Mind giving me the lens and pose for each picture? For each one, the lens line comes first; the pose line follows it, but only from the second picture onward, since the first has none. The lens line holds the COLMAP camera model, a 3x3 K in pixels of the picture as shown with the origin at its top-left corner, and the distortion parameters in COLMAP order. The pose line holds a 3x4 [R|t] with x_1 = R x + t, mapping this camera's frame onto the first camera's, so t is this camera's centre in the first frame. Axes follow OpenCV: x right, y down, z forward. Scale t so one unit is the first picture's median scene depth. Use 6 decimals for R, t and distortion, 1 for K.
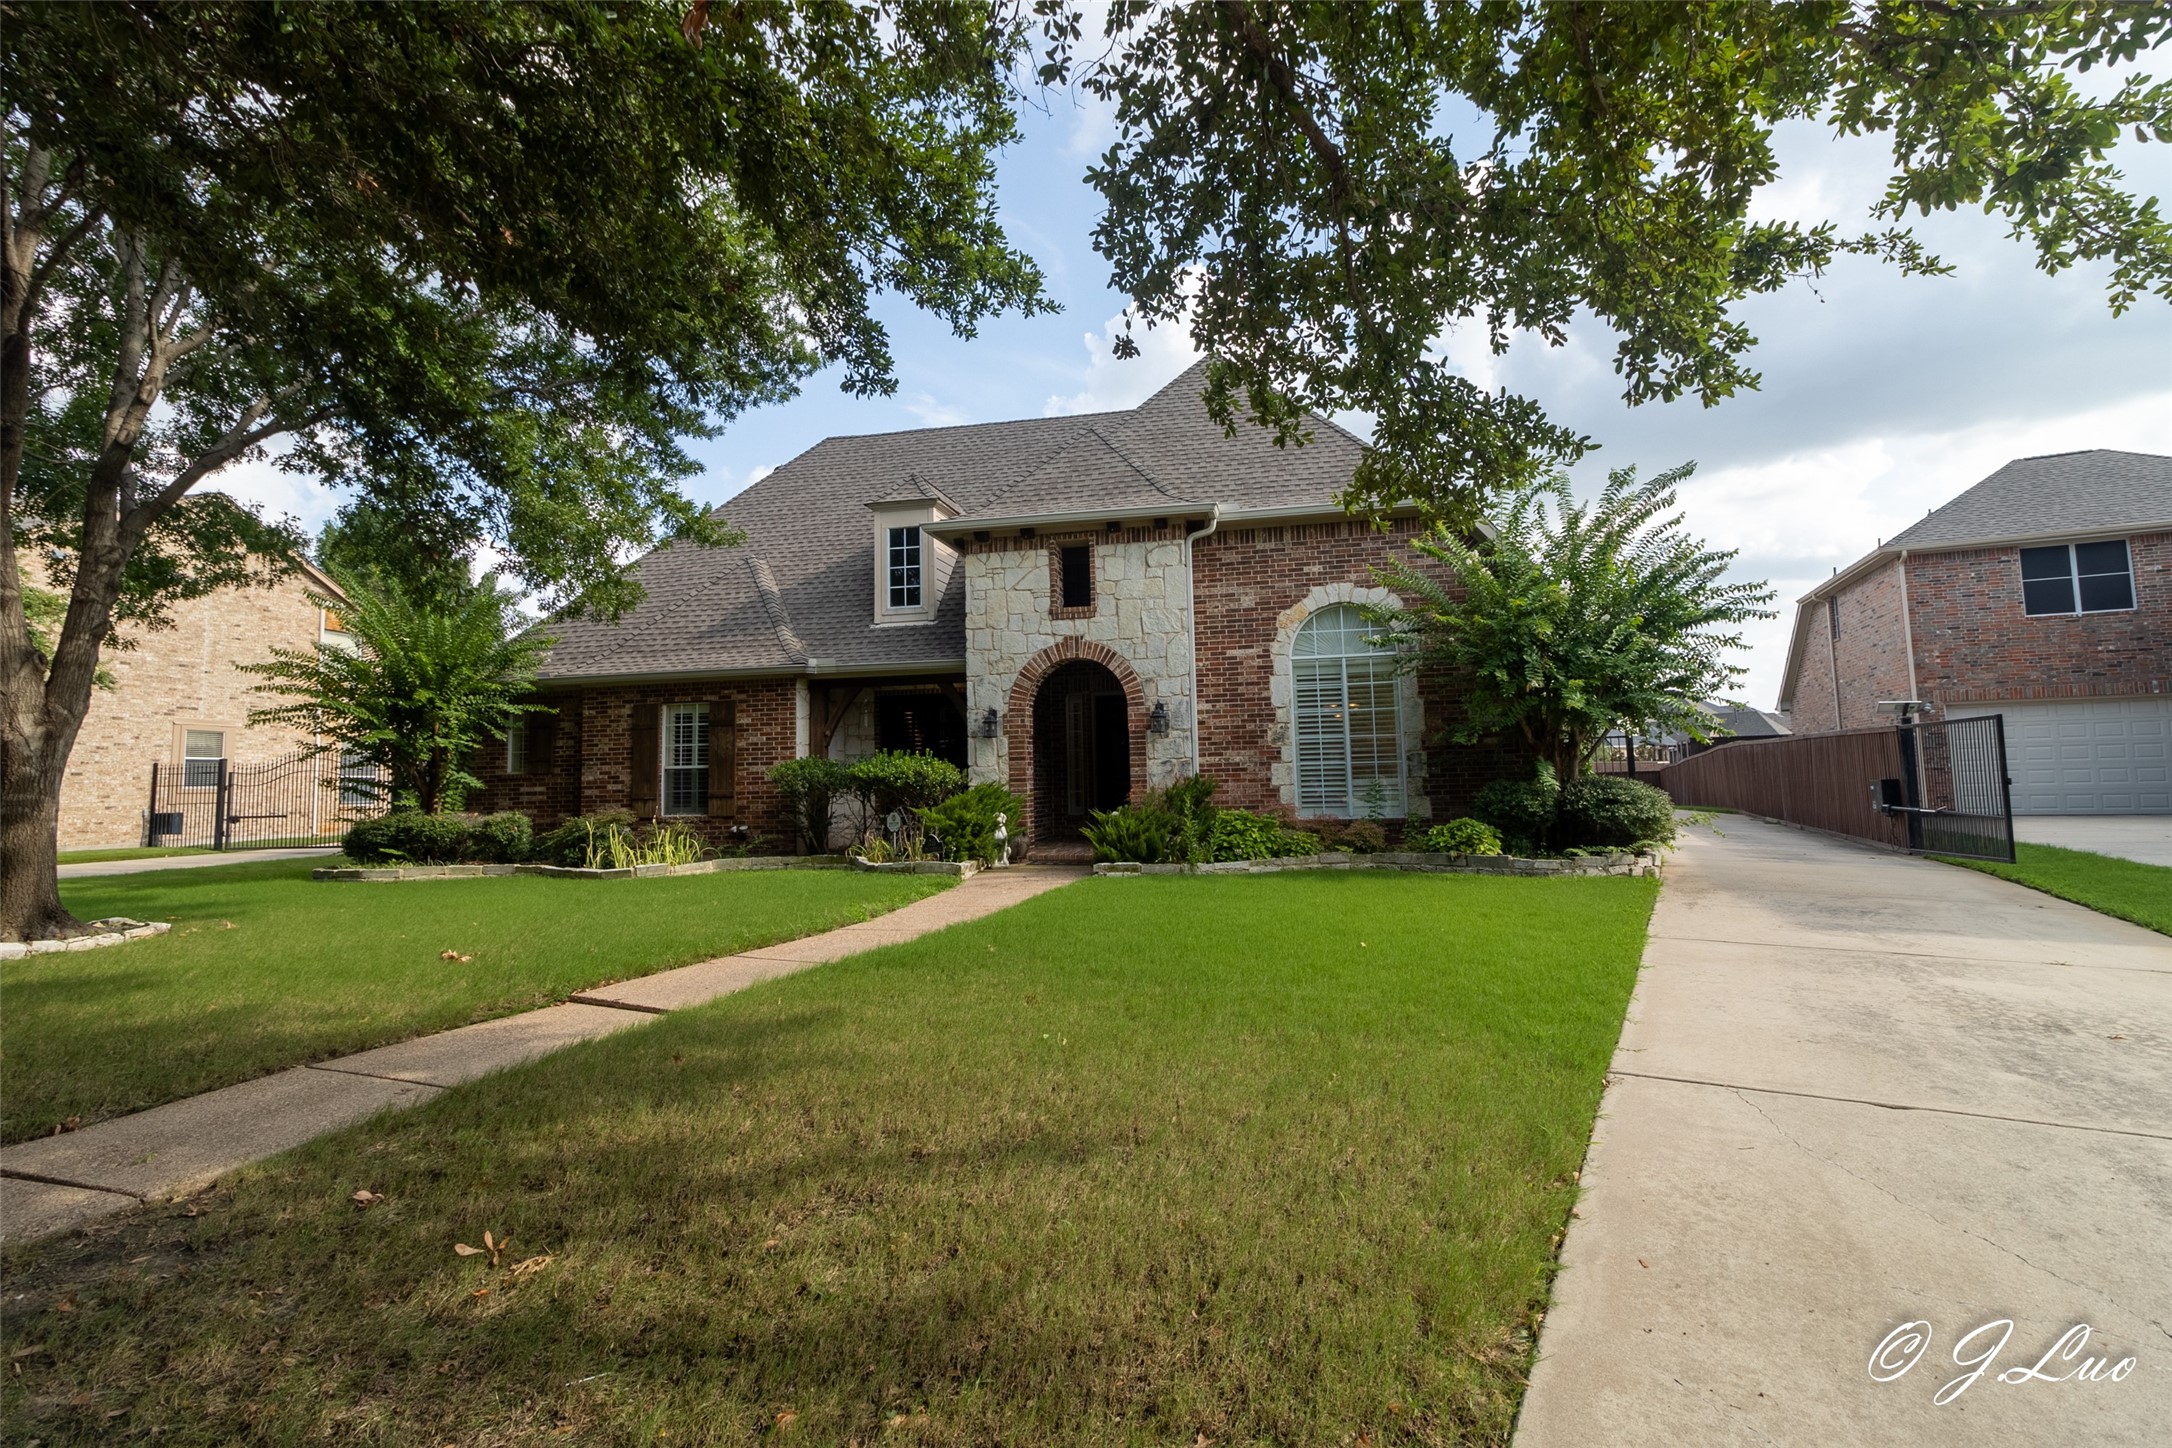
lens RADIAL K [[1010.4, 0, 1092.2], [0, 1010.4, 677.2], [0, 0, 1]] dist [-0.001063, -0.000300]
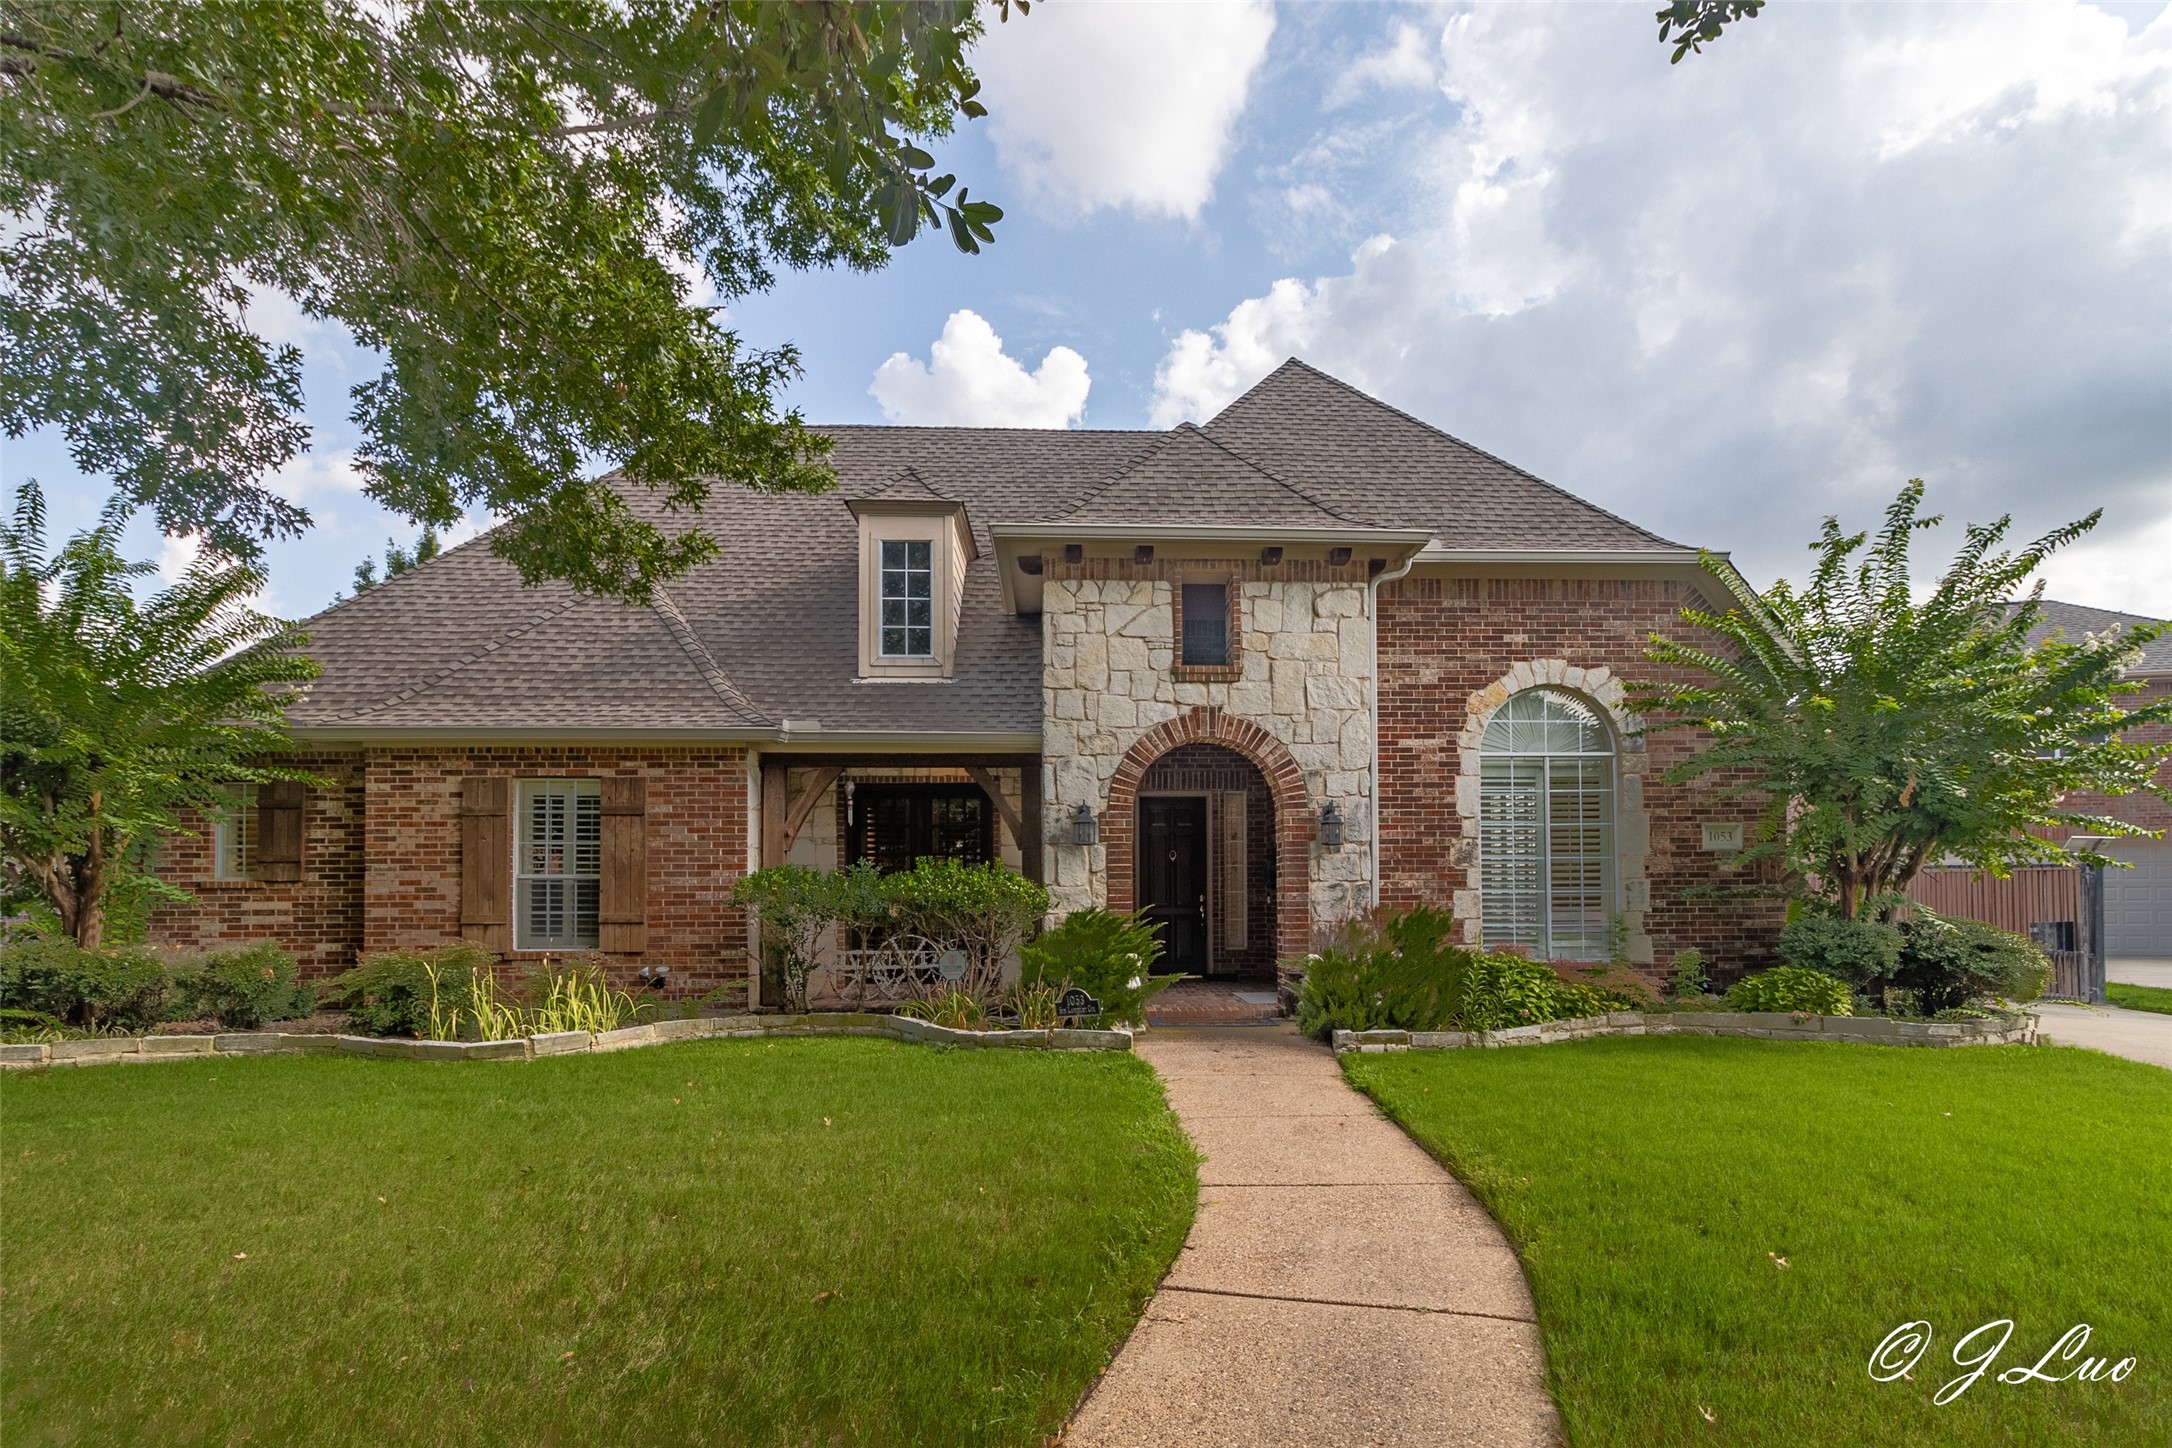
lens RADIAL K [[1031.0, 0, 1084.9], [0, 1031.0, 866.7], [0, 0, 1]] dist [0.001473, -0.000062]
pose [[0.964465, 0.026538, 0.262873, -0.285649], [-0.044049, 0.997169, 0.060946, 0.030796], [-0.260511, -0.070359, 0.962904, 0.308816]]
